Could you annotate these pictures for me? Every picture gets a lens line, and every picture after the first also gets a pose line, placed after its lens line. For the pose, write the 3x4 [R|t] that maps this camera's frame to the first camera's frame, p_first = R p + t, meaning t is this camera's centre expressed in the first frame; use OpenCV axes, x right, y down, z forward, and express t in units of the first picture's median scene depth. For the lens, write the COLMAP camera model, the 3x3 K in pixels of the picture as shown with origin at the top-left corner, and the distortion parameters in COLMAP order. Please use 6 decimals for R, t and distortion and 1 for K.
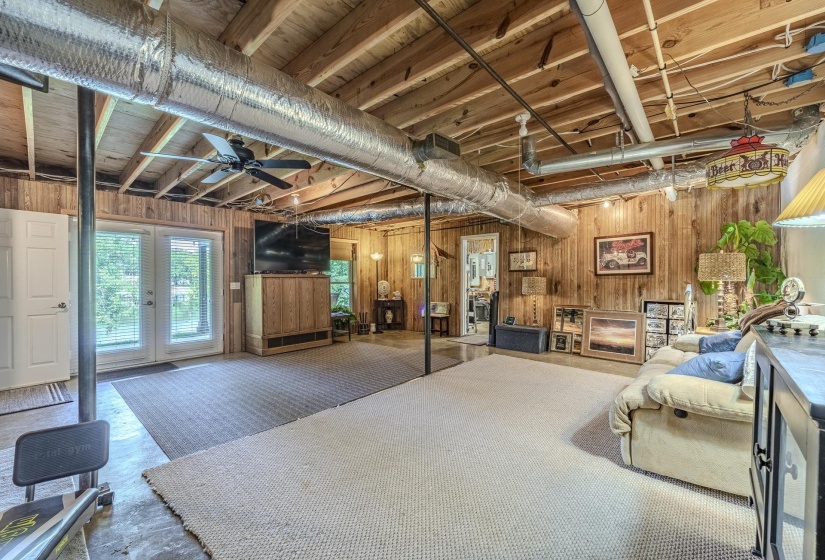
lens RADIAL K [[332.7, 0, 409.9], [0, 332.7, 281.8], [0, 0, 1]] dist [-0.000602, -0.000102]
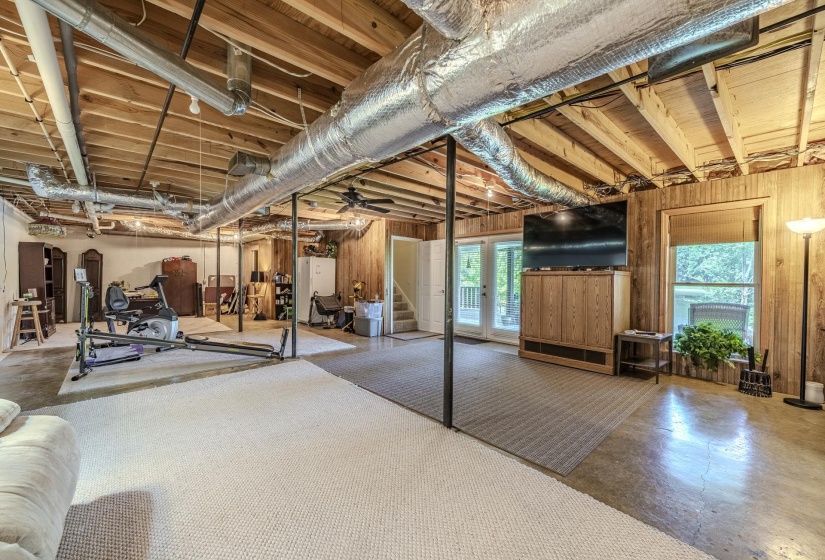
lens RADIAL K [[332.7, 0, 410.2], [0, 332.7, 279.1], [0, 0, 1]] dist [-0.000602, -0.000102]
pose [[-0.112783, 0.009571, -0.993573, 0.687093], [-0.013241, 0.999850, 0.011135, -0.009405], [0.993531, 0.014412, -0.112640, 0.989183]]
